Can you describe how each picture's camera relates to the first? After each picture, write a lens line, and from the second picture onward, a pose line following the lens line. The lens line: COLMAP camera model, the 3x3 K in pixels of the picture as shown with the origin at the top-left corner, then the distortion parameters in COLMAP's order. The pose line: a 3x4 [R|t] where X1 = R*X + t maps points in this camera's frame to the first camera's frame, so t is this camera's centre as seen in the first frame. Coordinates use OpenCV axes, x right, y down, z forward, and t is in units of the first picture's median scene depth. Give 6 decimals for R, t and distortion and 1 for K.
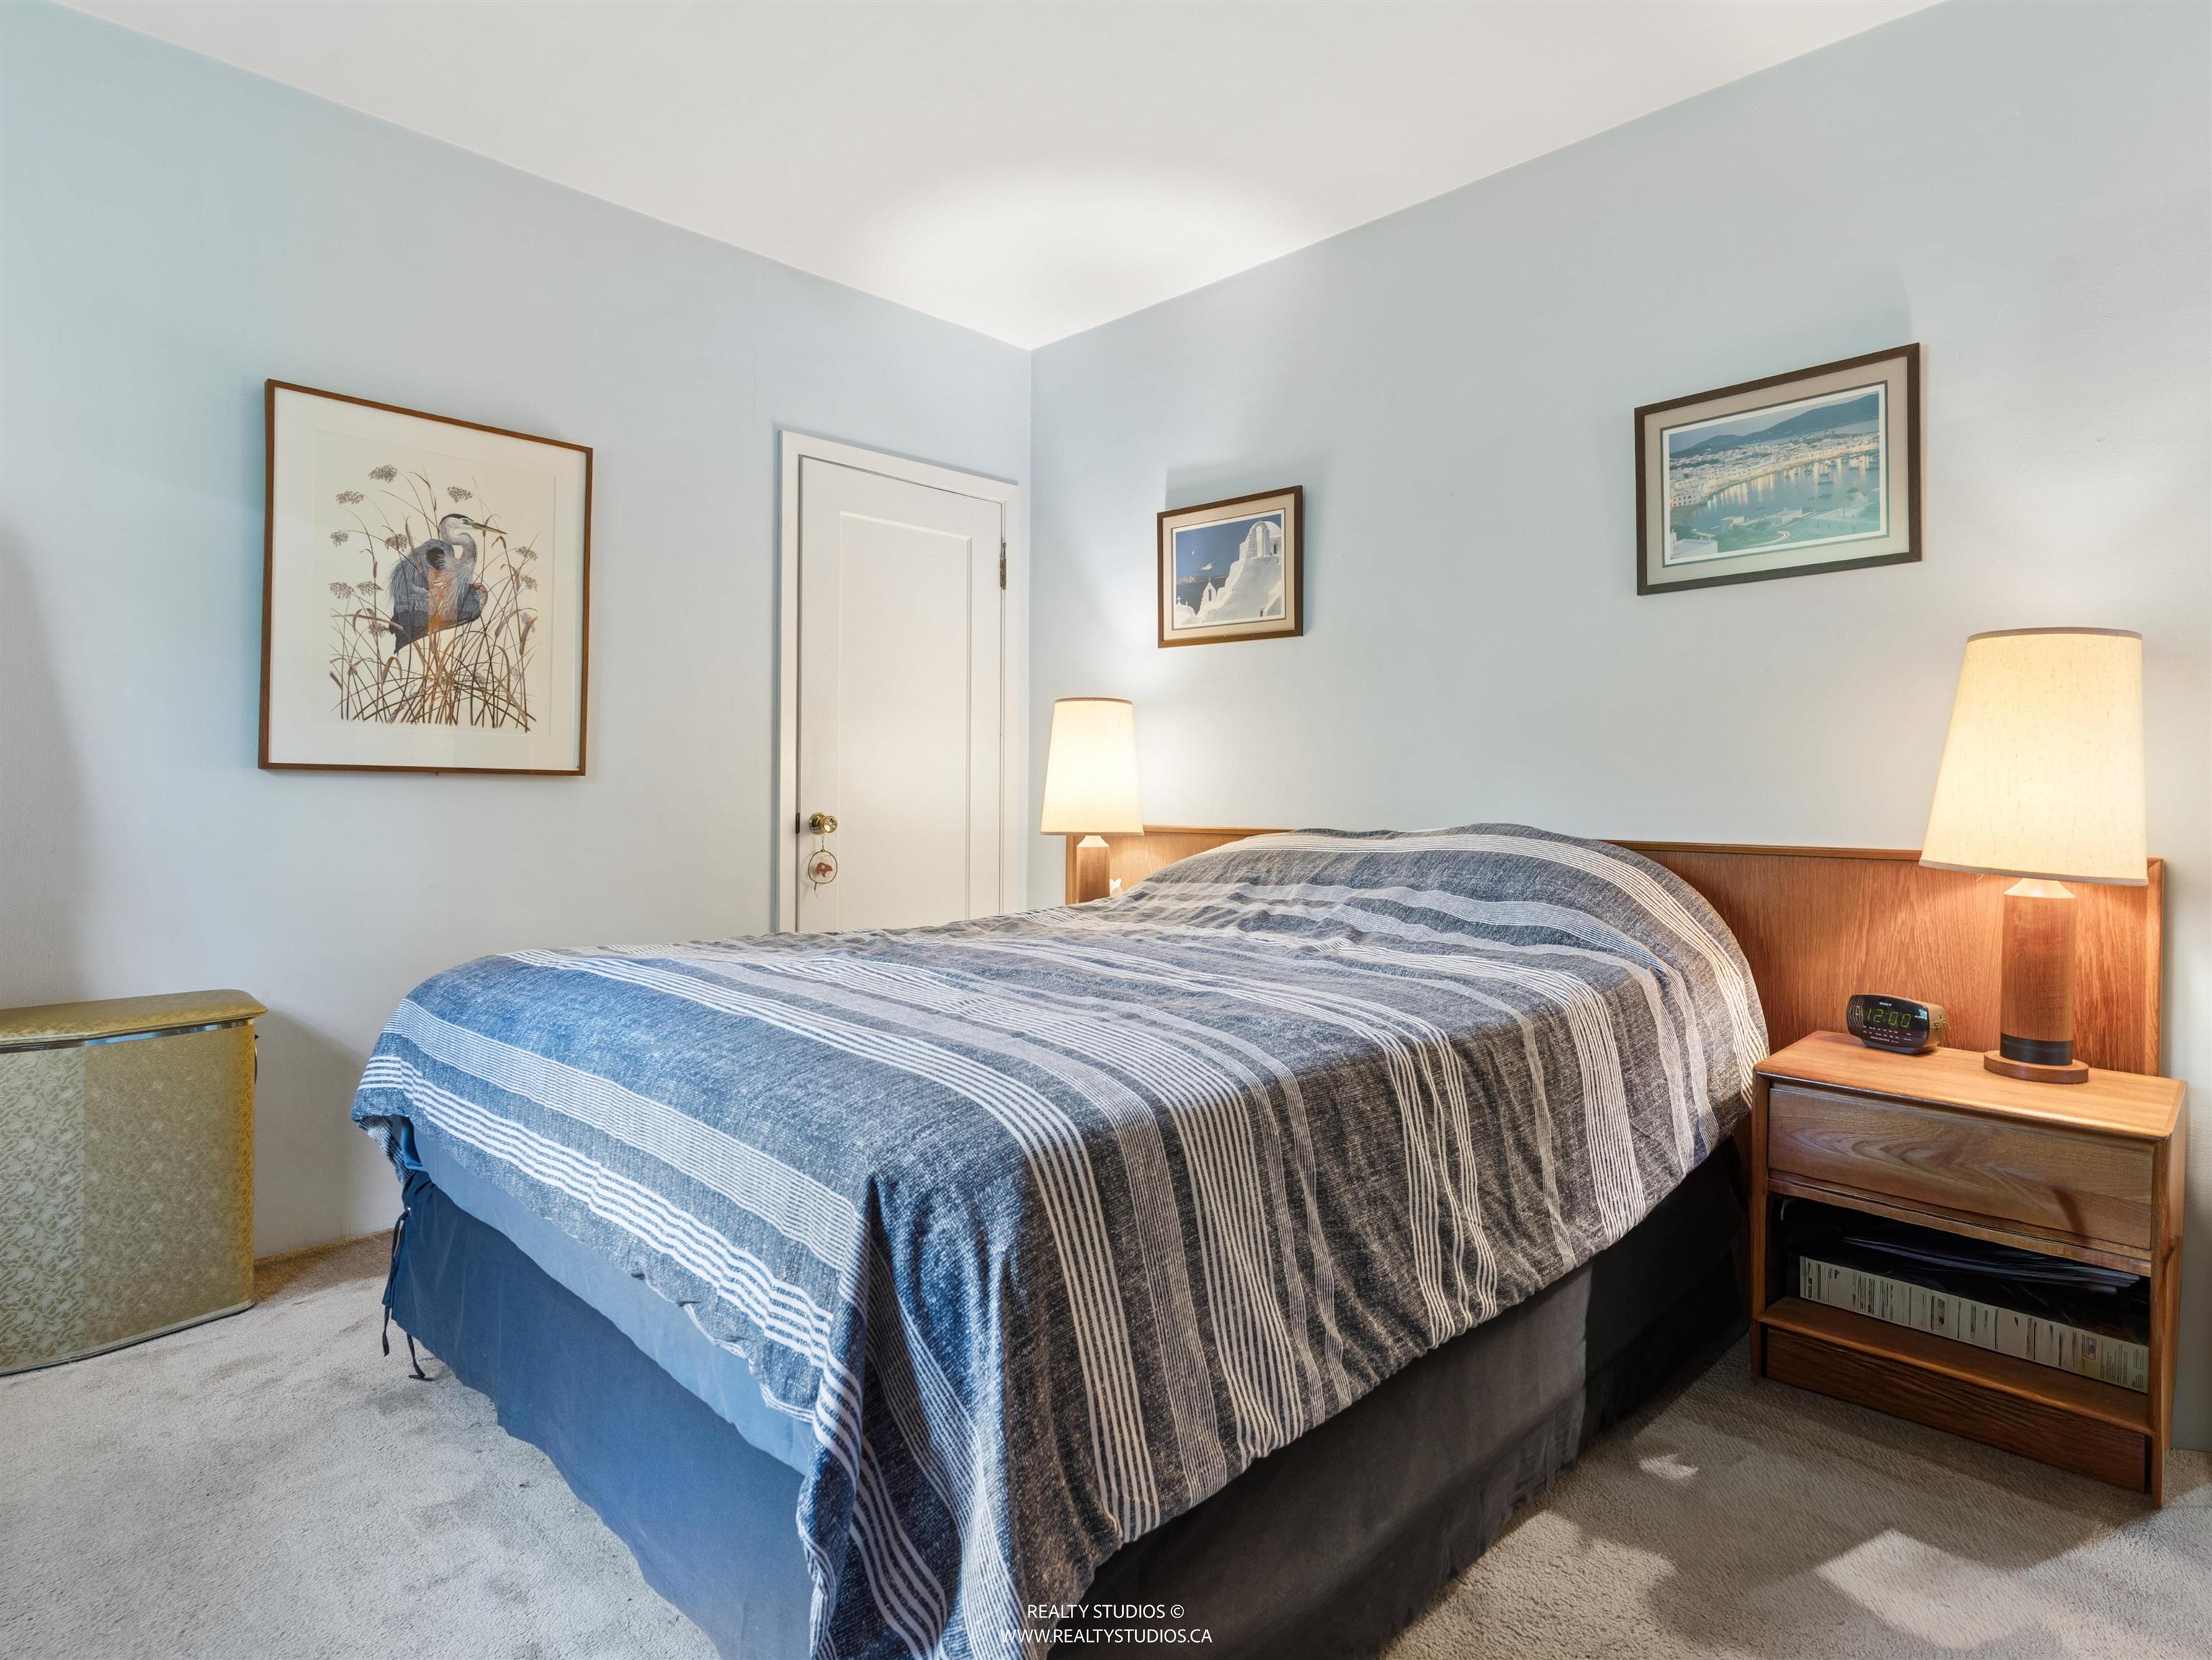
lens RADIAL K [[1184.3, 0, 1111.8], [0, 1184.3, 777.8], [0, 0, 1]] dist [-0.002228, 0.000692]
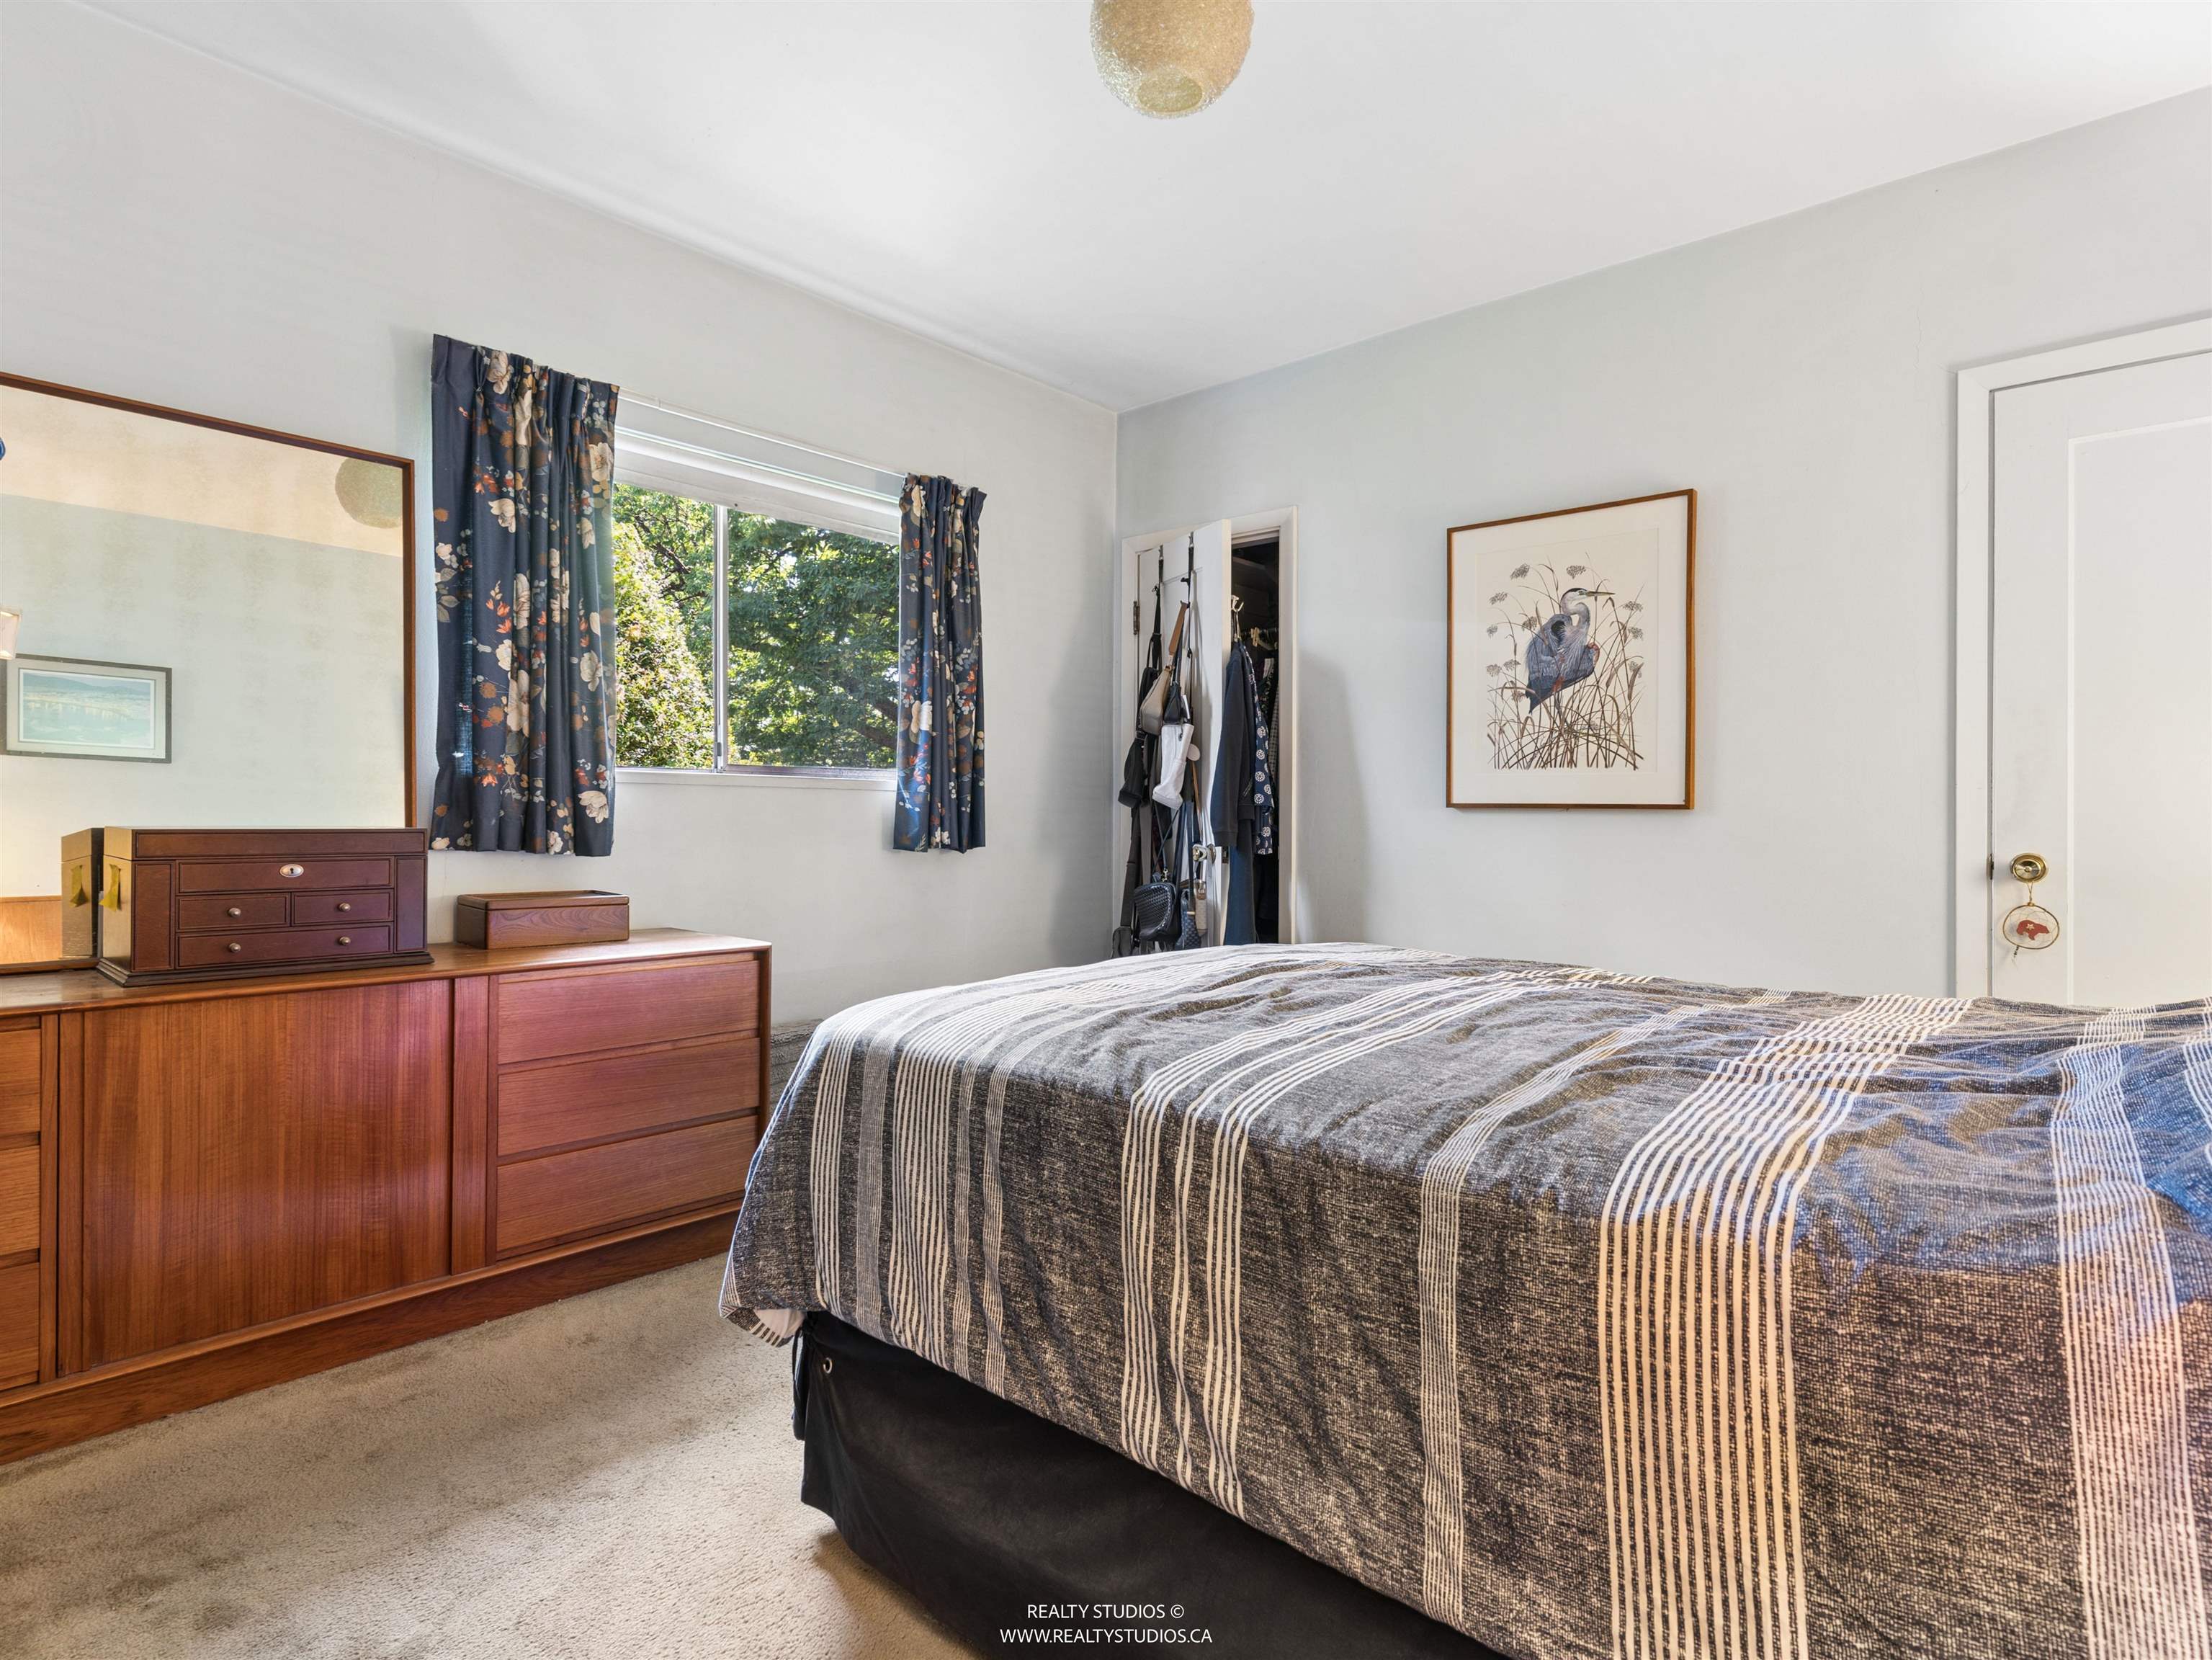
lens RADIAL K [[1184.3, 0, 1111.8], [0, 1184.3, 777.8], [0, 0, 1]] dist [-0.002228, 0.000692]
pose [[0.052813, -0.040295, -0.997791, 0.600465], [0.008211, 0.999169, -0.039916, 0.008632], [0.998571, -0.006084, 0.053100, 0.487201]]
